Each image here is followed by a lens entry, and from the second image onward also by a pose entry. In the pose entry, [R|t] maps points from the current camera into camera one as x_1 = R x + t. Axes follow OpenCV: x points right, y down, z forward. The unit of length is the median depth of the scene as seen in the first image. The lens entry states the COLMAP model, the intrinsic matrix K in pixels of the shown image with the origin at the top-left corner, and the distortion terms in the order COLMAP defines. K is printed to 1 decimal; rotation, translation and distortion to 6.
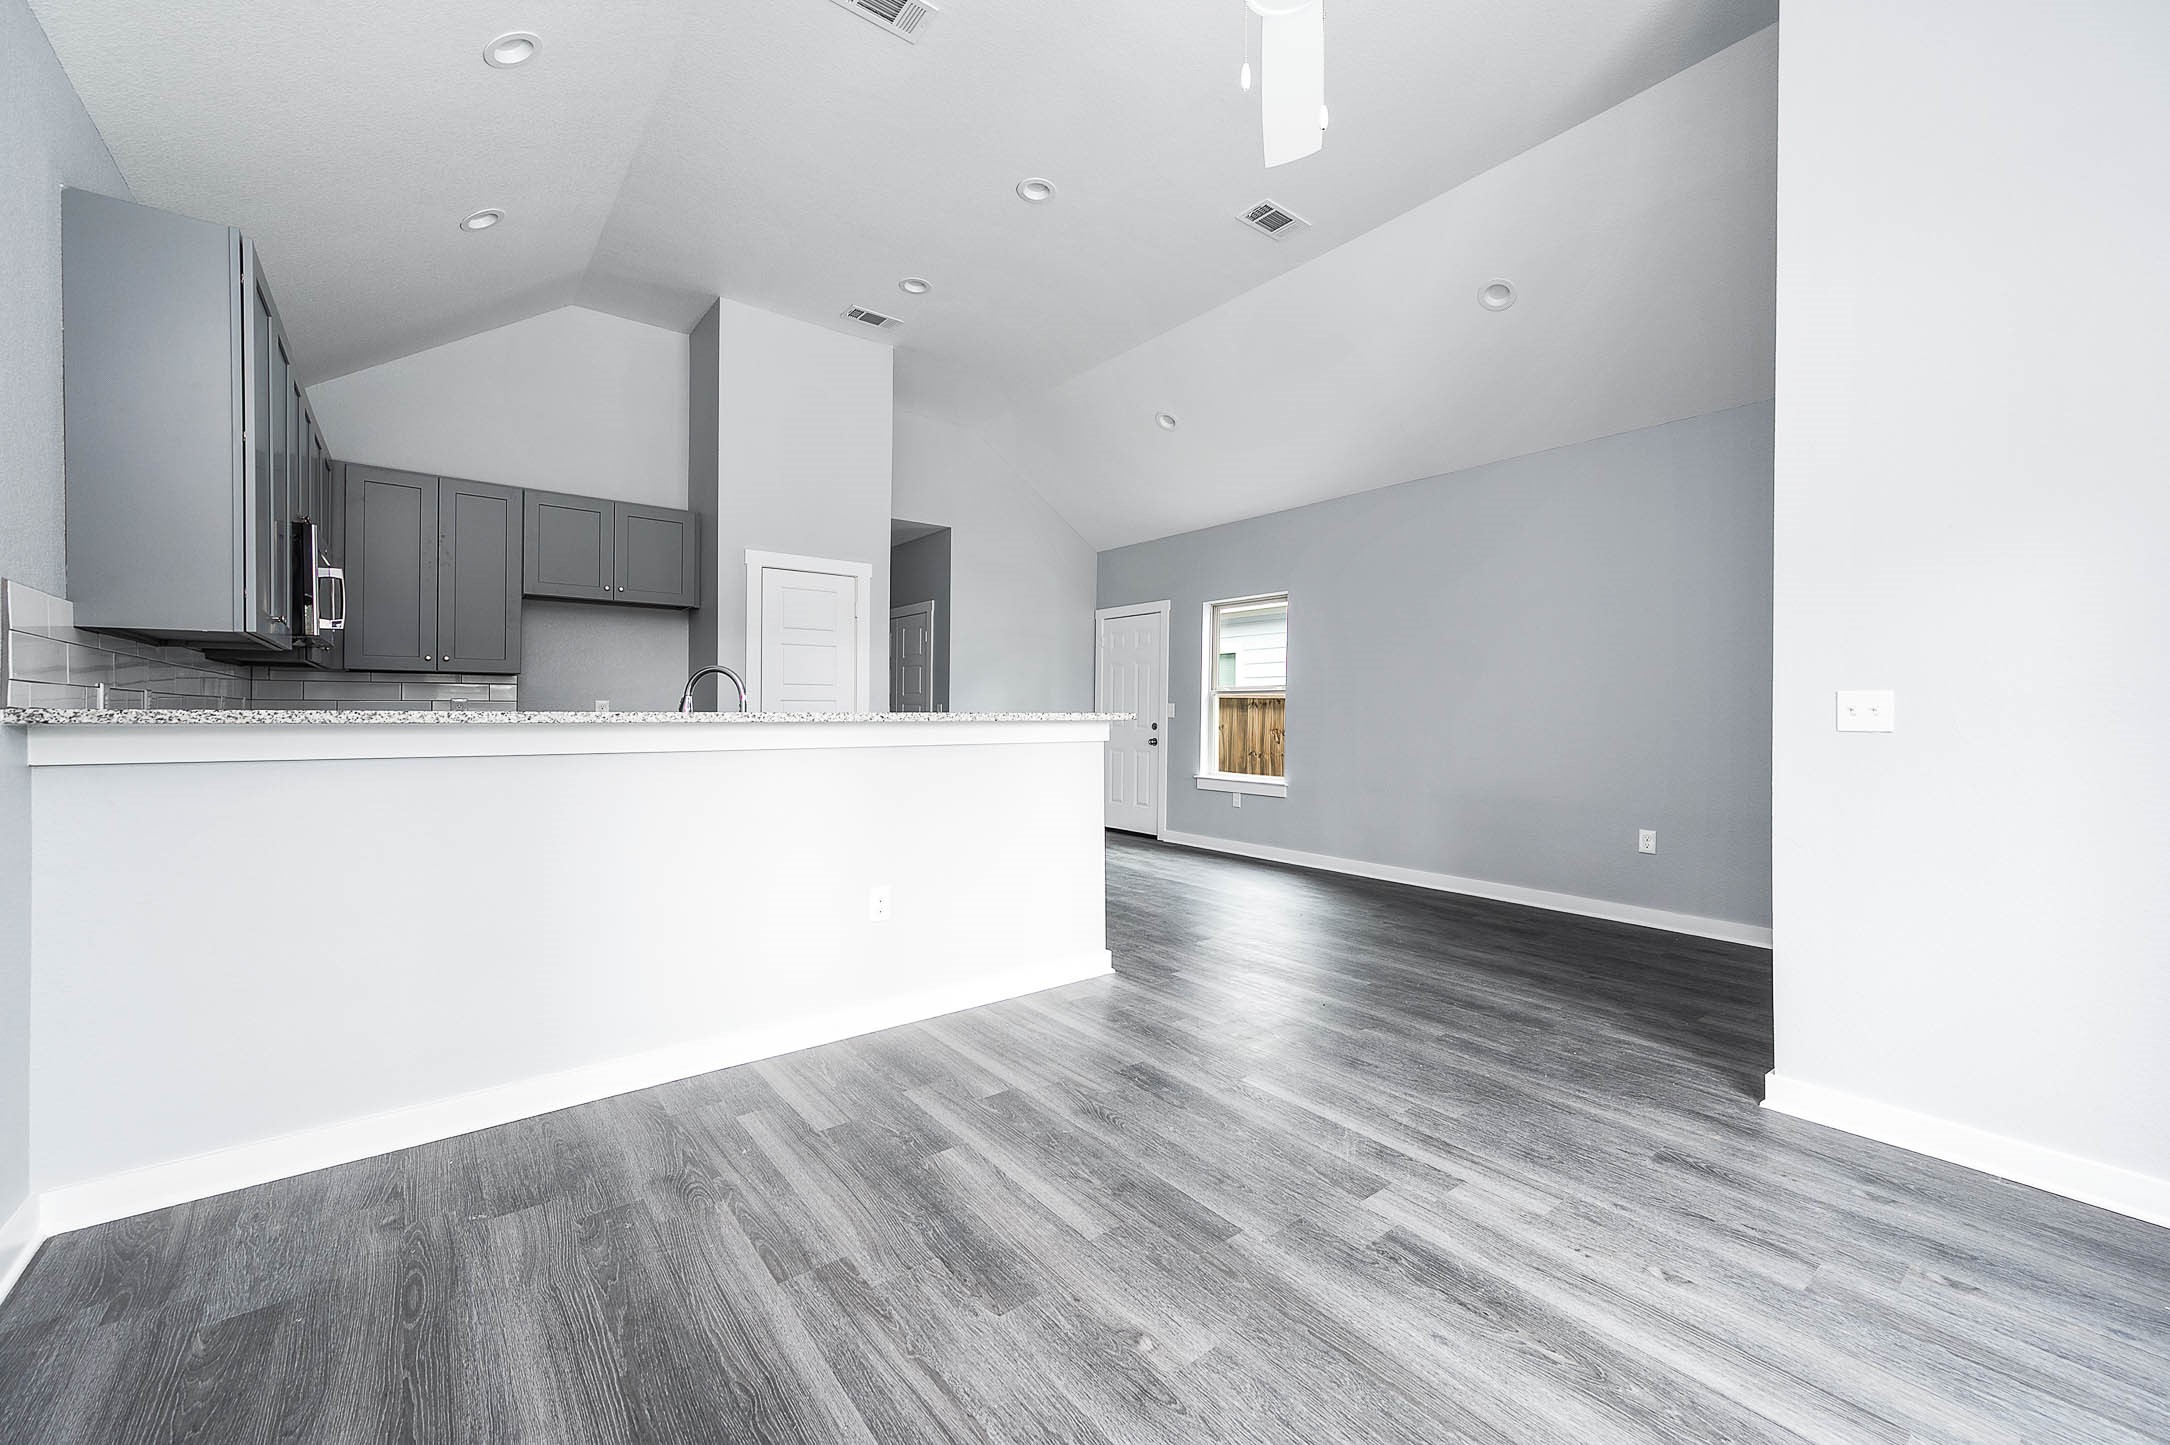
lens RADIAL K [[864.8, 0, 1085.0], [0, 864.8, 722.5], [0, 0, 1]] dist [0.012823, -0.000021]
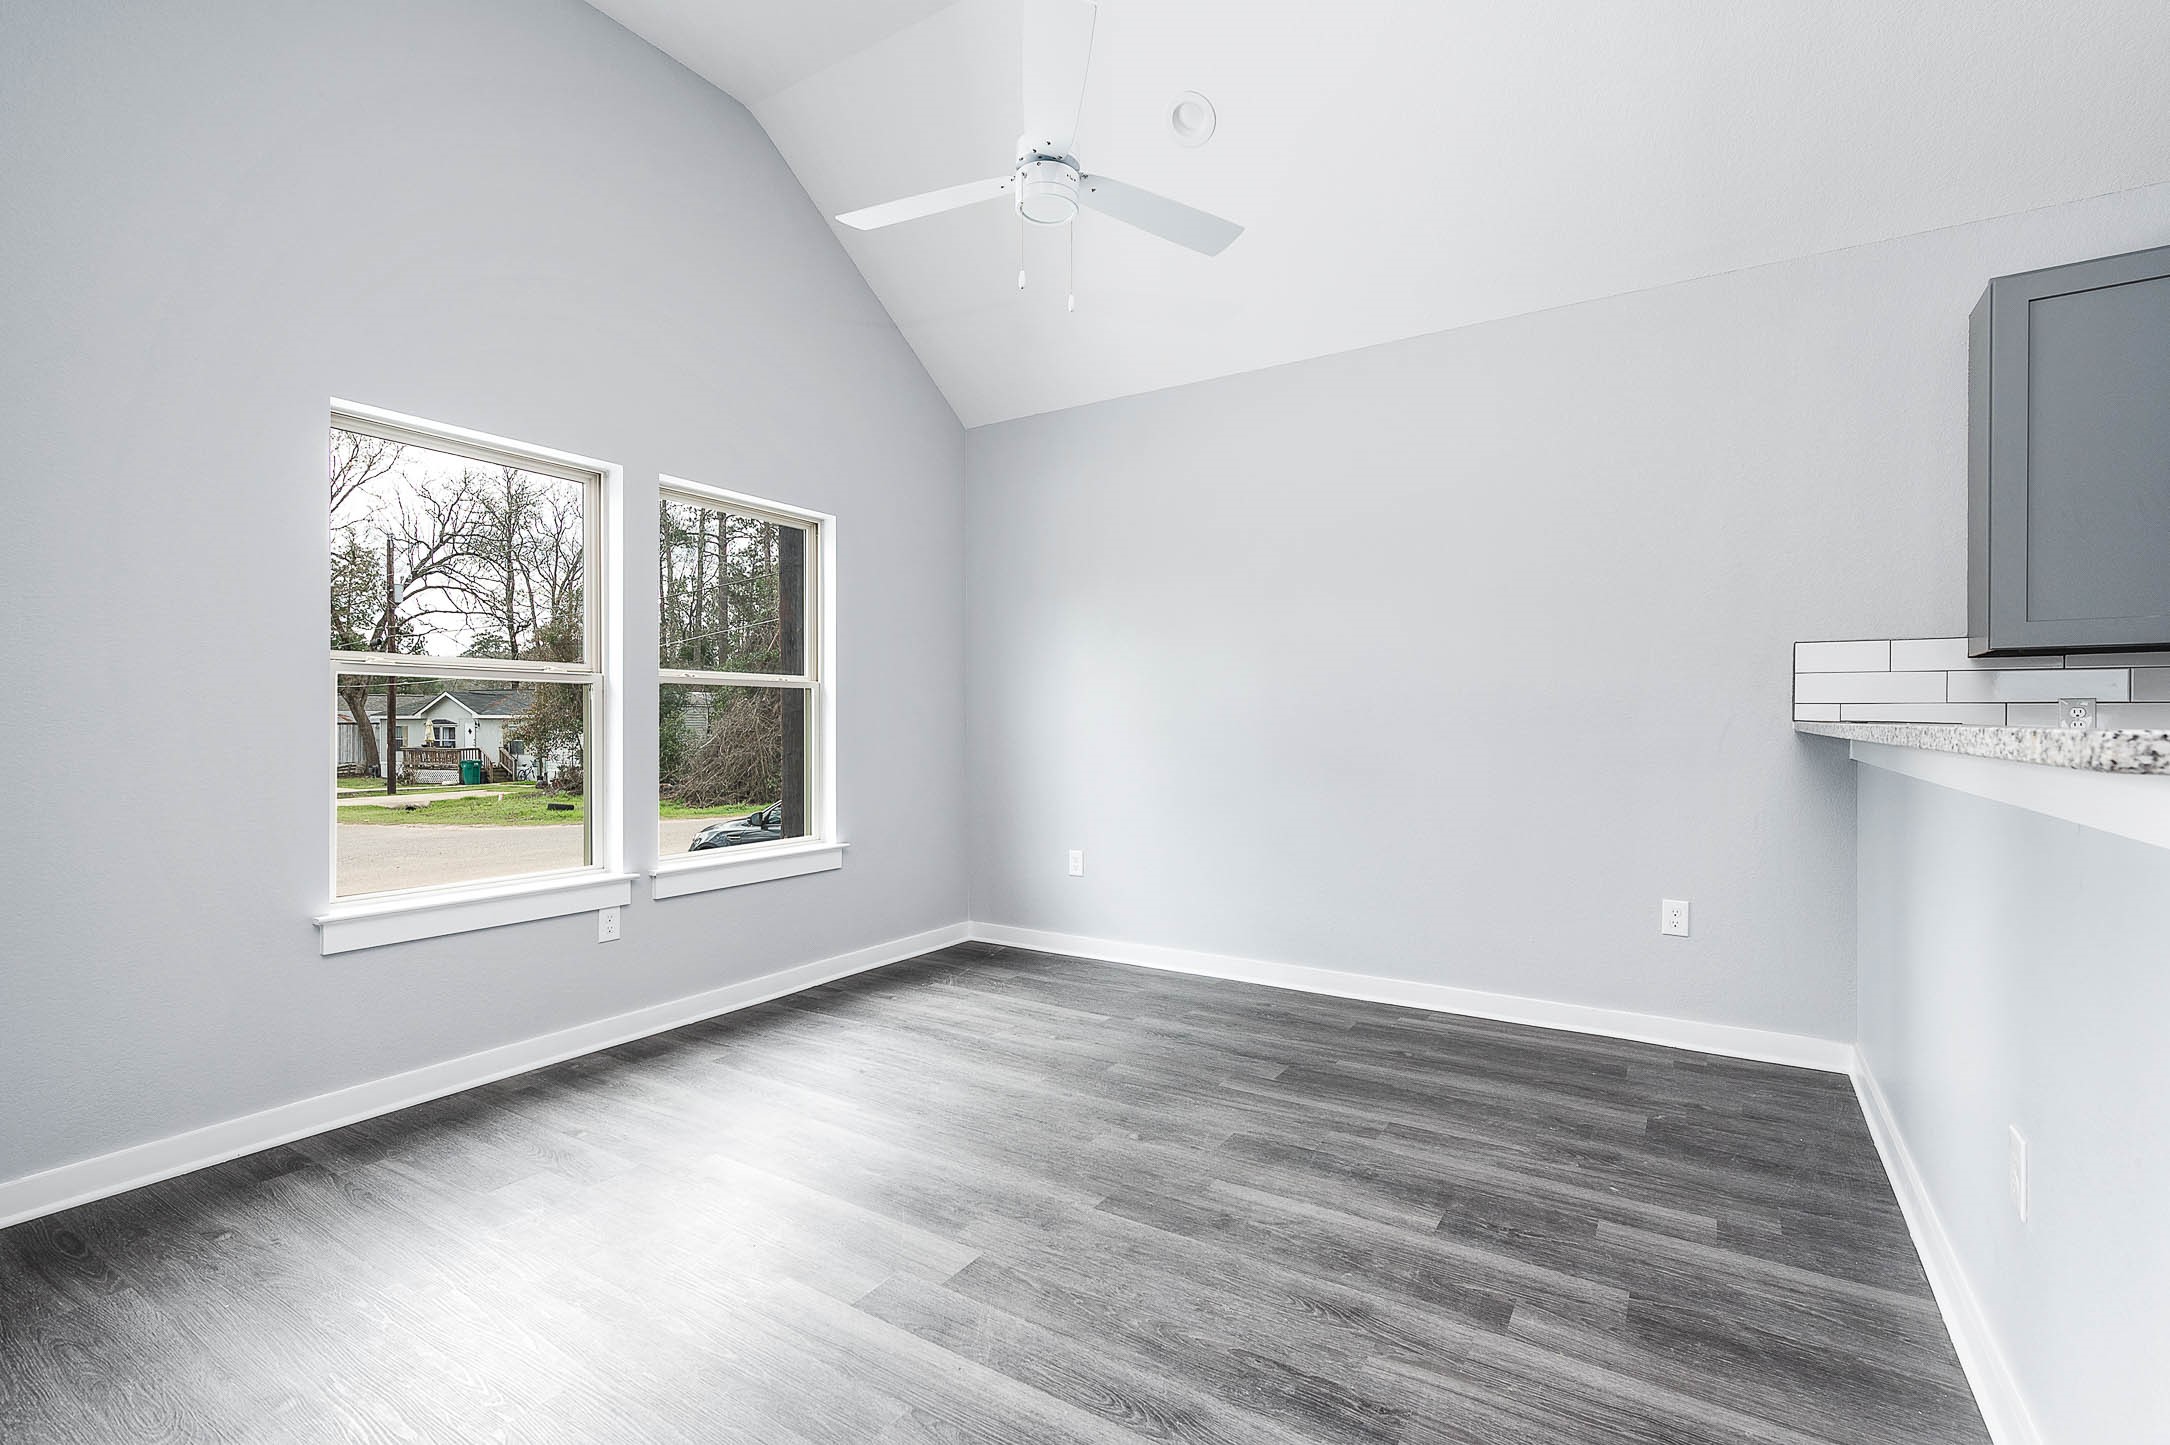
lens RADIAL K [[977.0, 0, 1085.0], [0, 977.0, 722.5], [0, 0, 1]] dist [-0.000104, 0.000095]
pose [[-0.945443, -0.001847, -0.325782, 0.588093], [-0.005403, 0.999935, 0.010011, -0.023528], [0.325743, 0.011225, -0.945392, 2.138421]]
